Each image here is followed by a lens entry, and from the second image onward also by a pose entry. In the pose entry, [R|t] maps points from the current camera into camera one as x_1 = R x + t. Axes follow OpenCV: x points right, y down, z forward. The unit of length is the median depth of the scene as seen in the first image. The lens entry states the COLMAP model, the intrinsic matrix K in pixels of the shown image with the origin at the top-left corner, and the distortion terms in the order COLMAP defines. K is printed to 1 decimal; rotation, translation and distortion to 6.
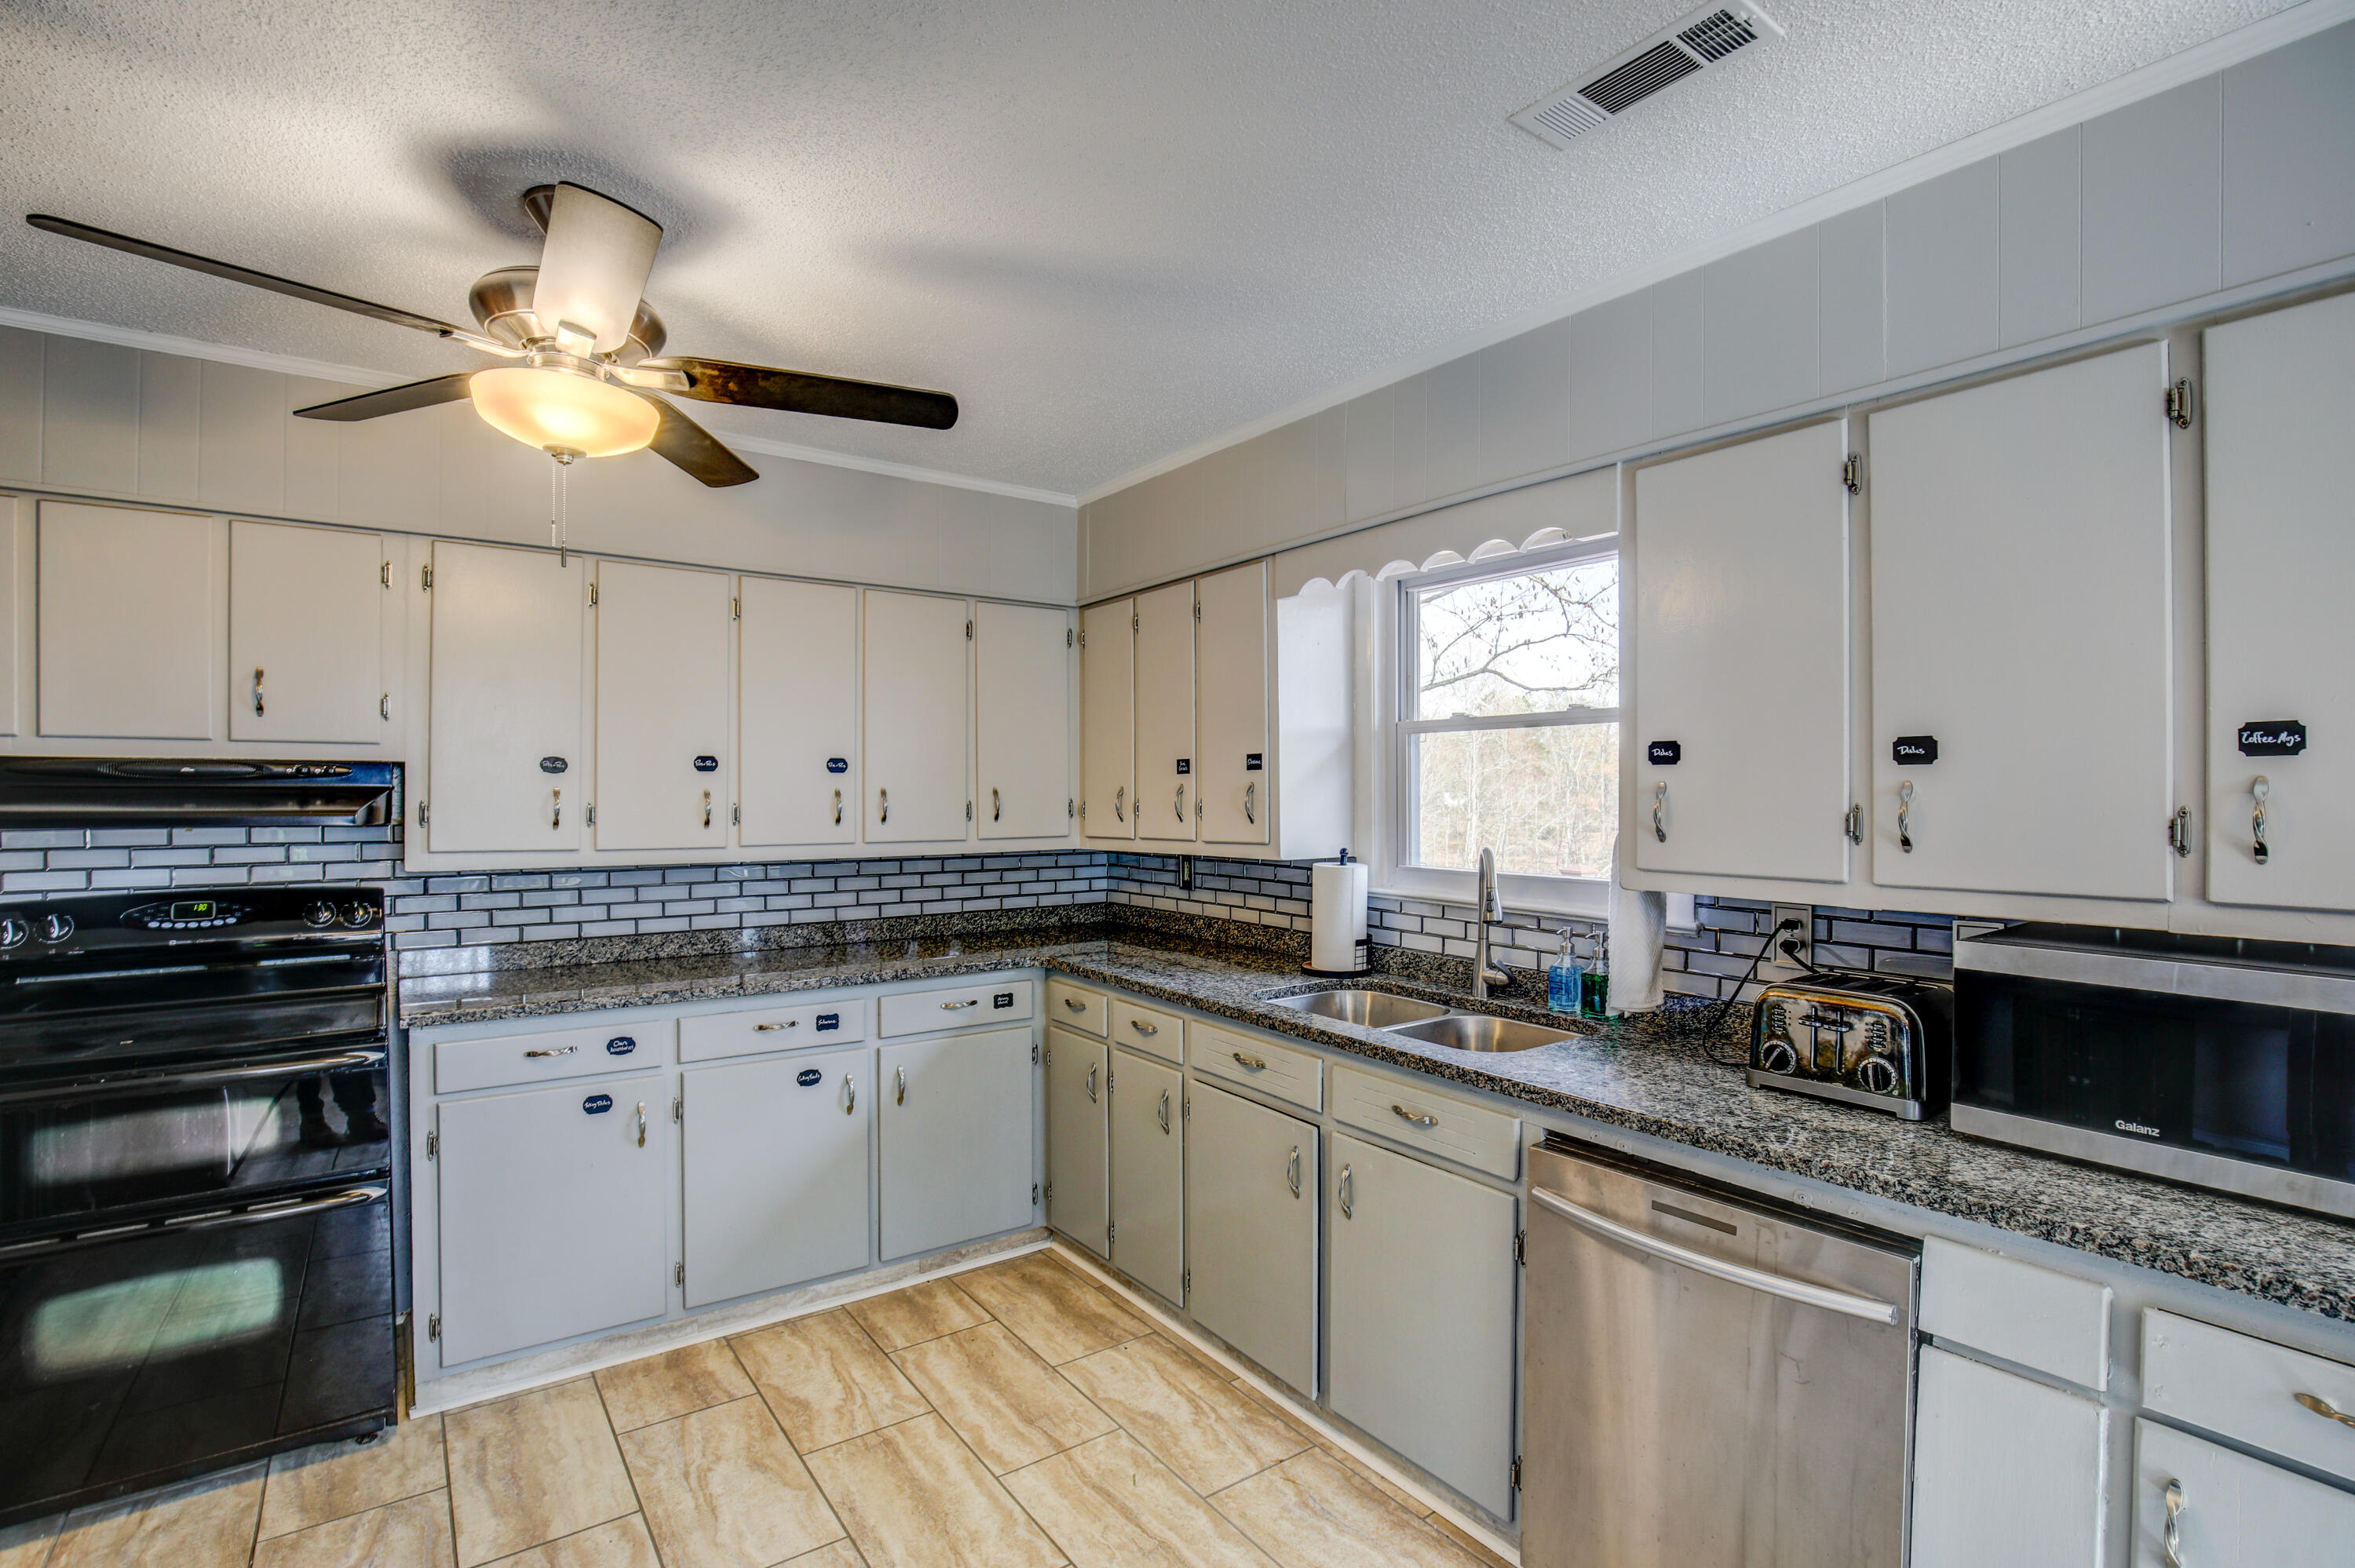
lens RADIAL K [[1102.3, 0, 1183.8], [0, 1102.3, 806.5], [0, 0, 1]] dist [-0.025724, 0.005825]
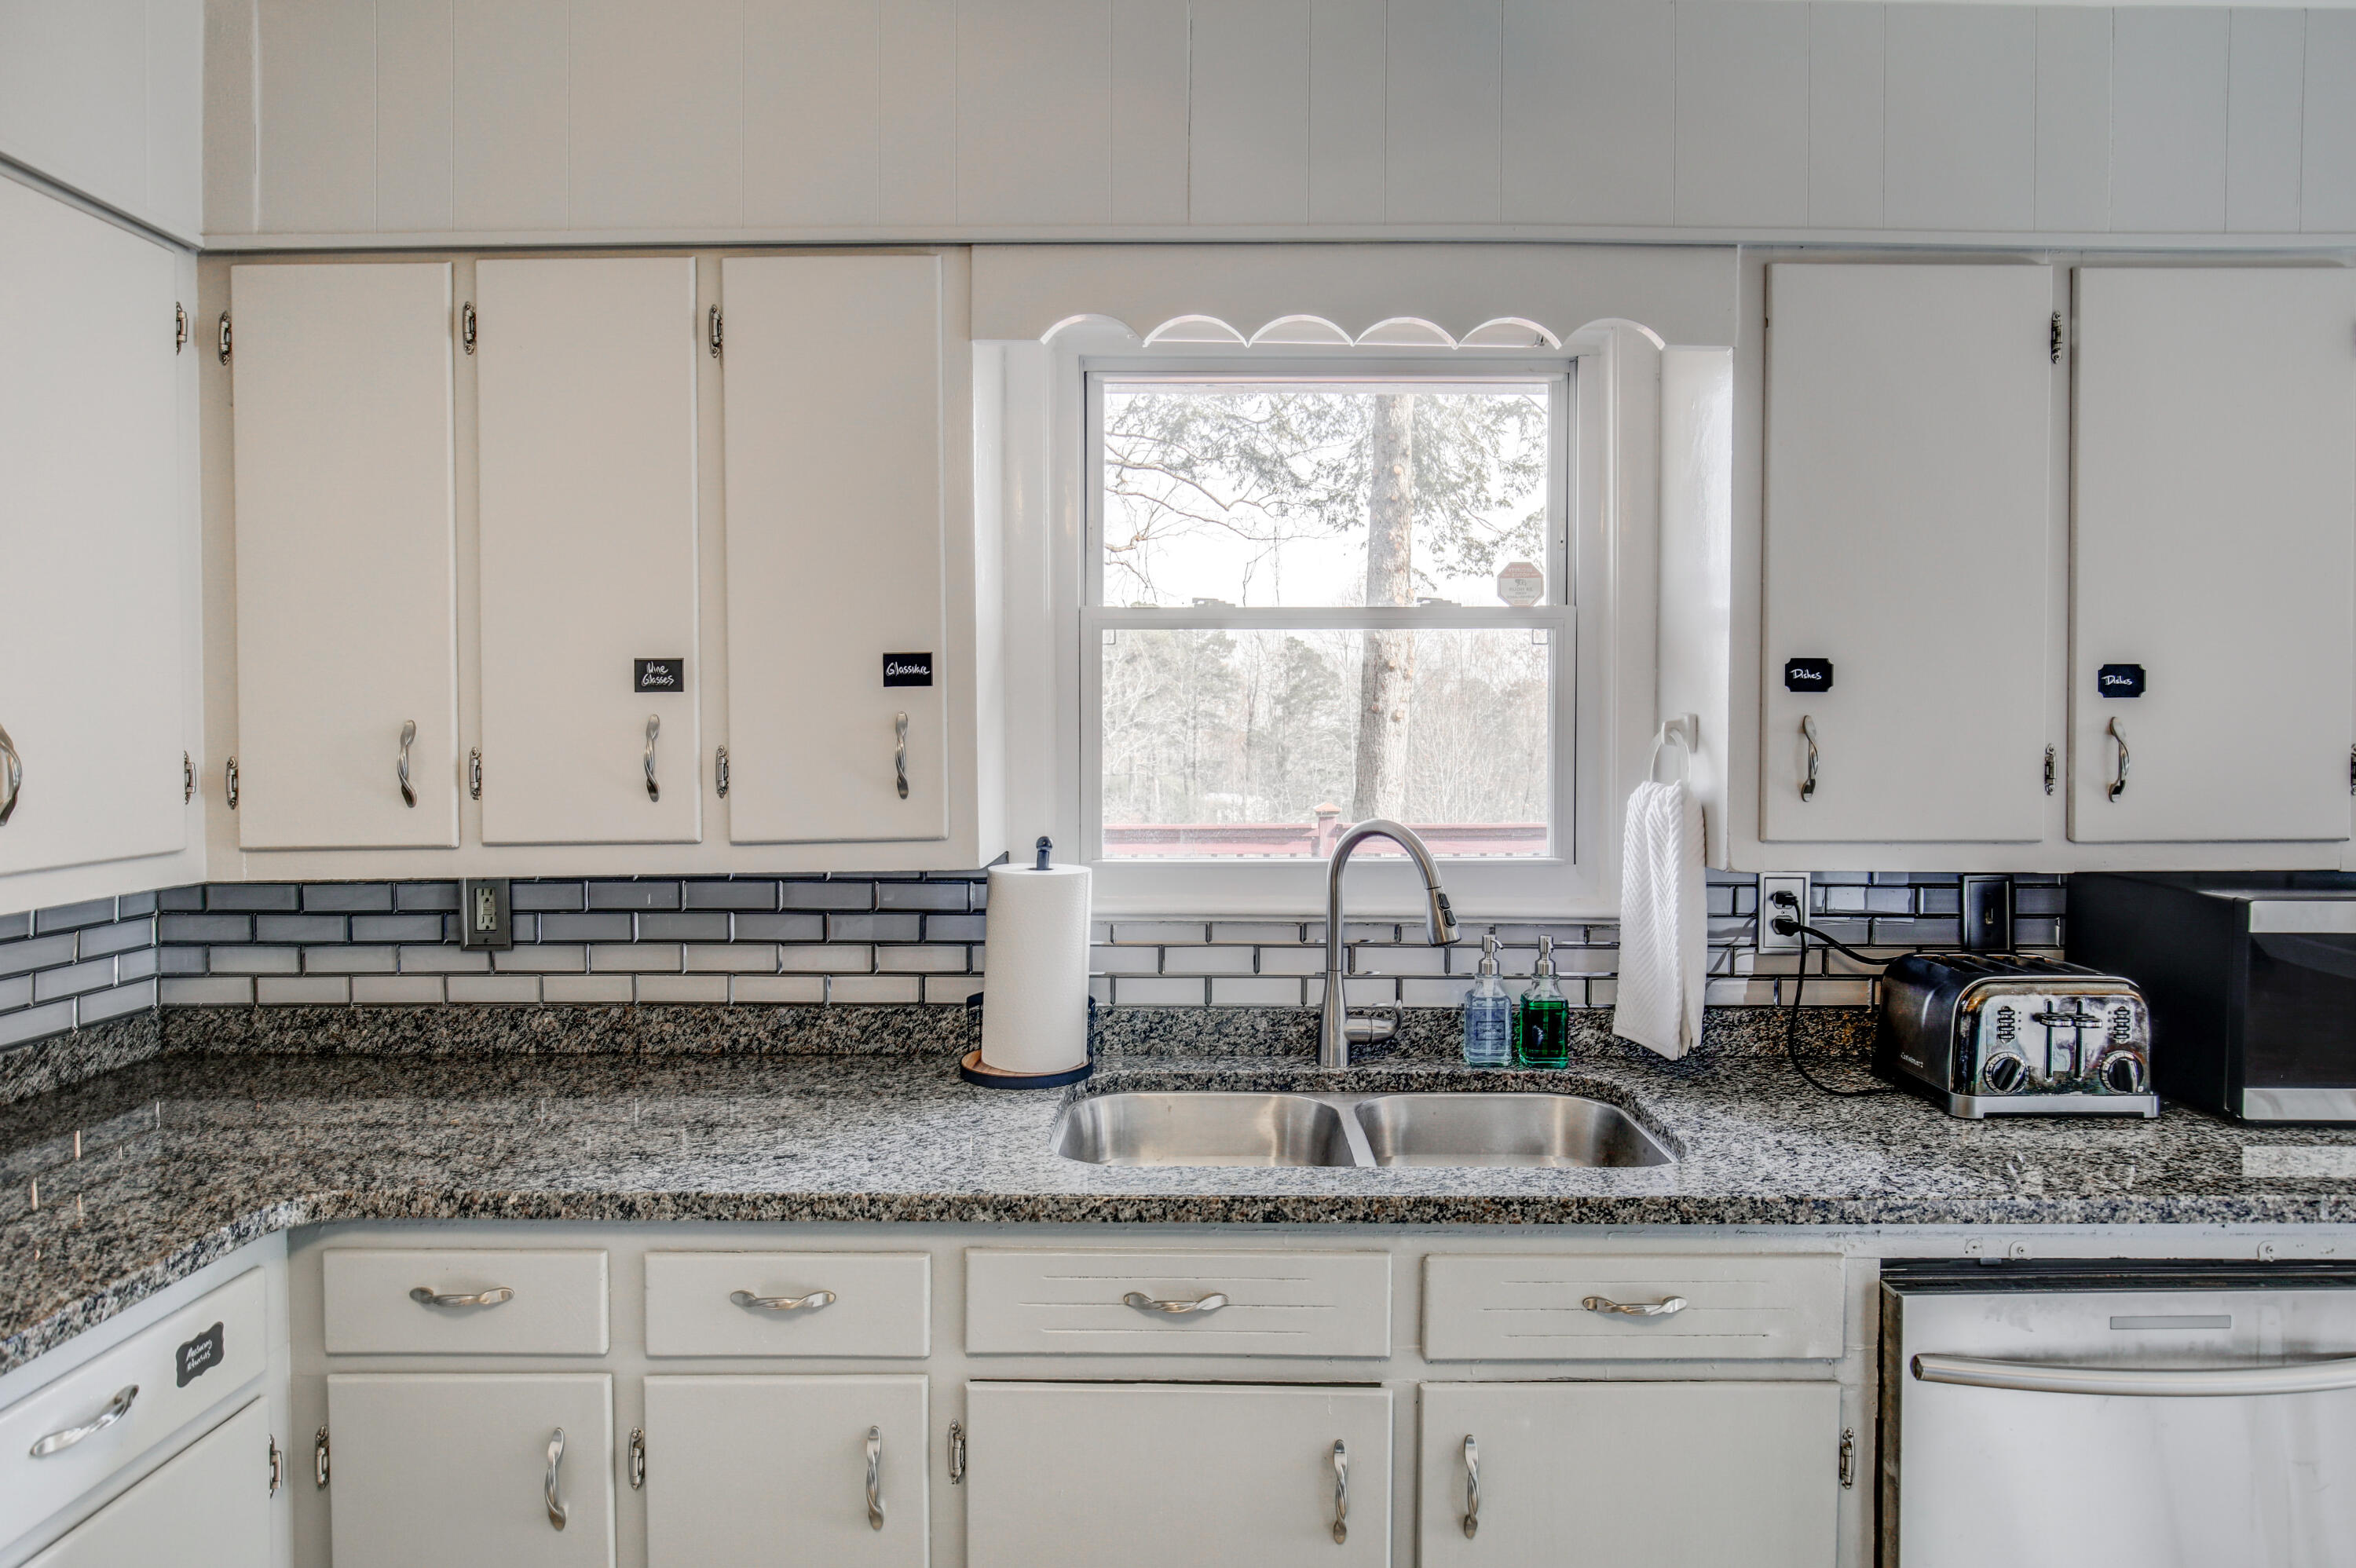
lens RADIAL K [[1383.7, 0, 1188.0], [0, 1383.7, 743.0], [0, 0, 1]] dist [-0.002269, -0.001500]
pose [[0.584198, -0.010558, 0.811542, -0.384955], [0.012616, 0.999913, 0.003927, -0.010061], [-0.811513, 0.007945, 0.584281, 0.592919]]
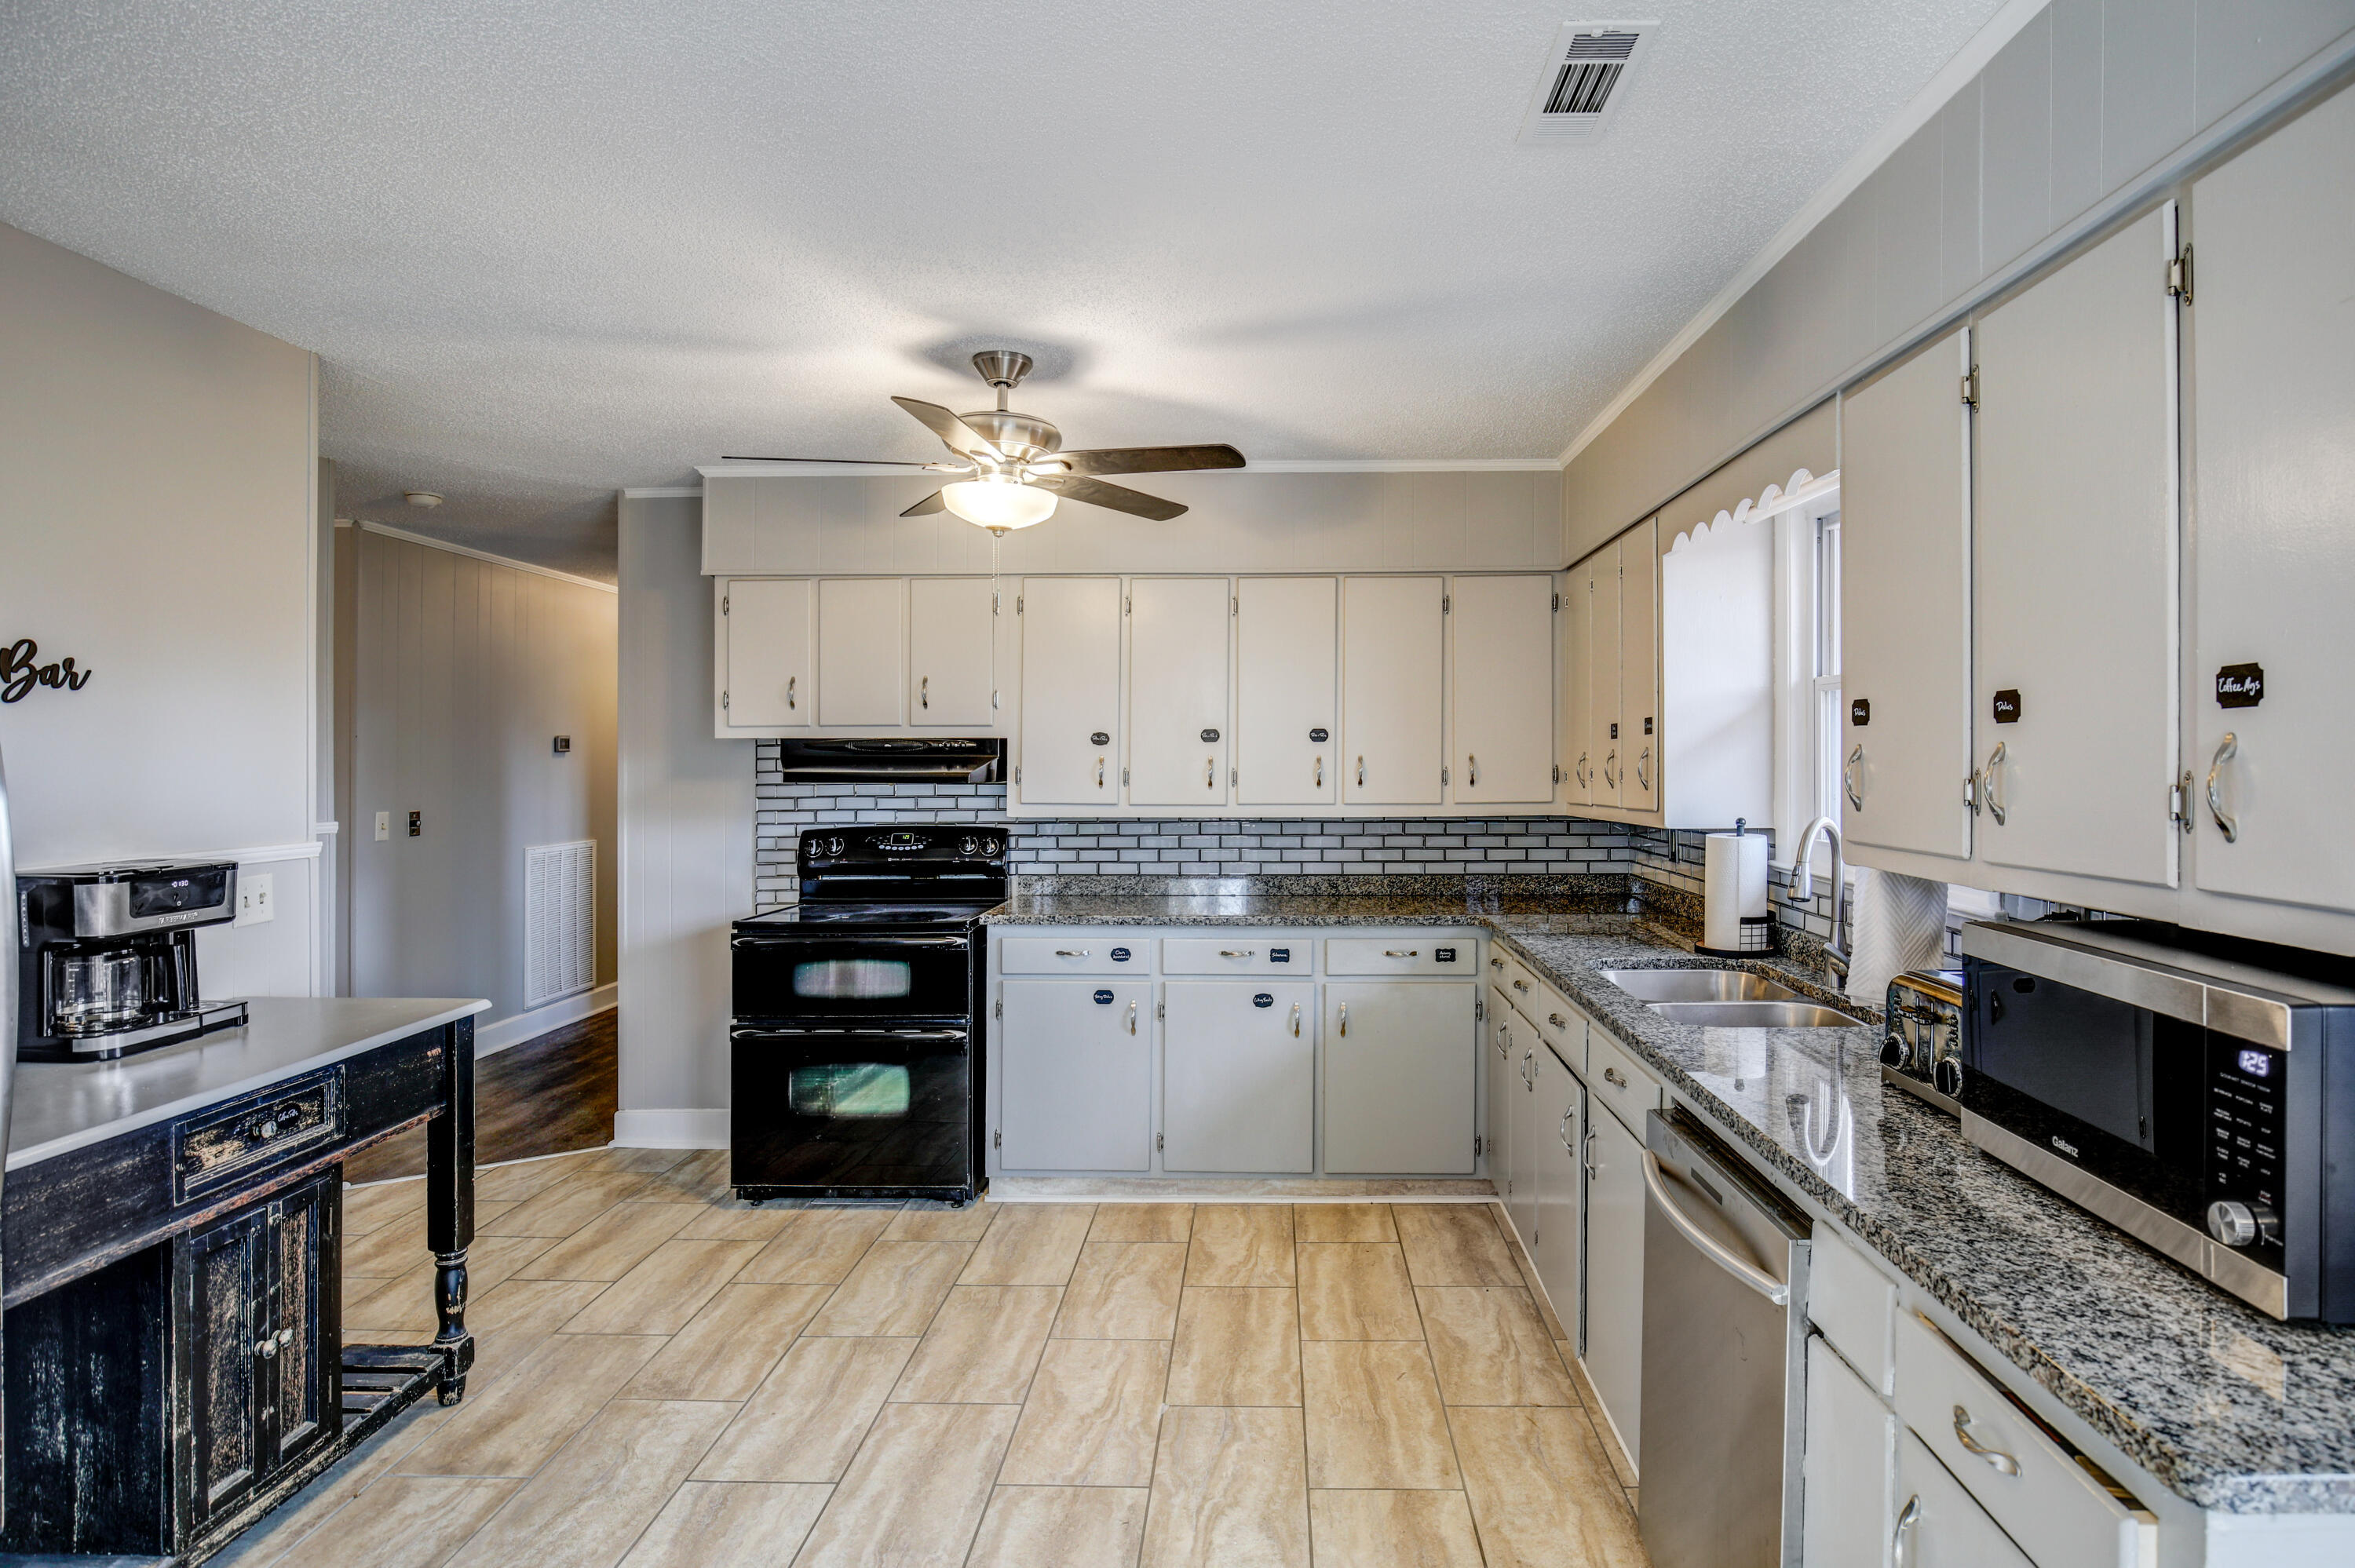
lens RADIAL K [[1264.0, 0, 1240.8], [0, 1264.0, 762.7], [0, 0, 1]] dist [-0.000054, 0.000032]
pose [[0.794482, -0.001755, -0.607285, 0.490890], [-0.004233, 0.999956, -0.008427, 0.002812], [0.607273, 0.009265, 0.794439, -0.103144]]
